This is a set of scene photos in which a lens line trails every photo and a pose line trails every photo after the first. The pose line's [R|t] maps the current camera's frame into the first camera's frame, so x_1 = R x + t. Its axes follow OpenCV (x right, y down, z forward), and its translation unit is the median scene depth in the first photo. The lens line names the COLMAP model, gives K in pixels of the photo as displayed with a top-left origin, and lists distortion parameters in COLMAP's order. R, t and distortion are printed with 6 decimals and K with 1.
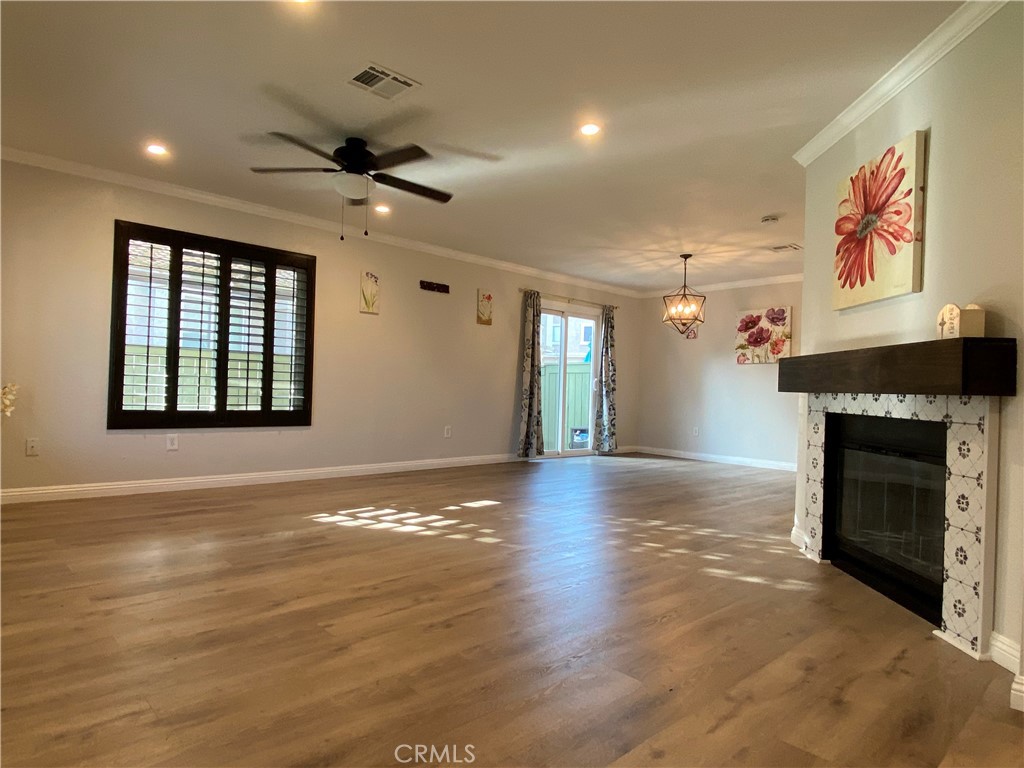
lens RADIAL K [[602.0, 0, 512.5], [0, 602.0, 384.7], [0, 0, 1]] dist [0.023986, -0.000215]
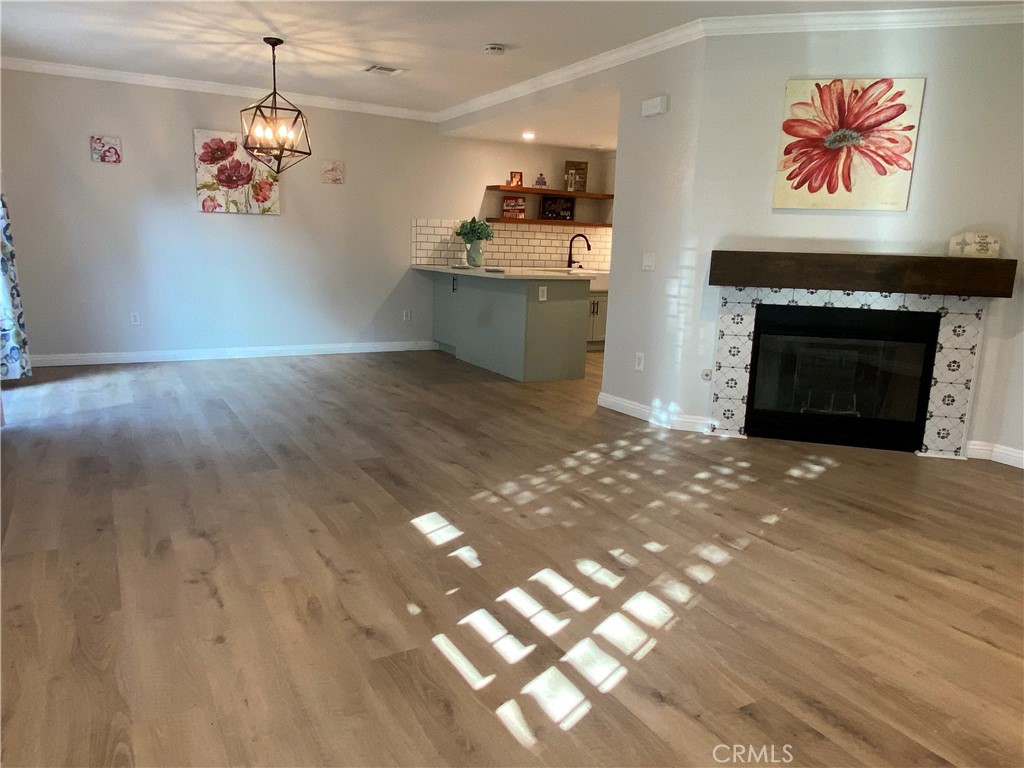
lens RADIAL K [[720.8, 0, 512.0], [0, 720.8, 385.3], [0, 0, 1]] dist [0.022206, -0.003974]
pose [[0.232284, -0.206962, 0.950374, -0.905770], [-0.031319, 0.975001, 0.219980, -0.089160], [-0.972144, -0.080863, 0.219996, 1.217549]]
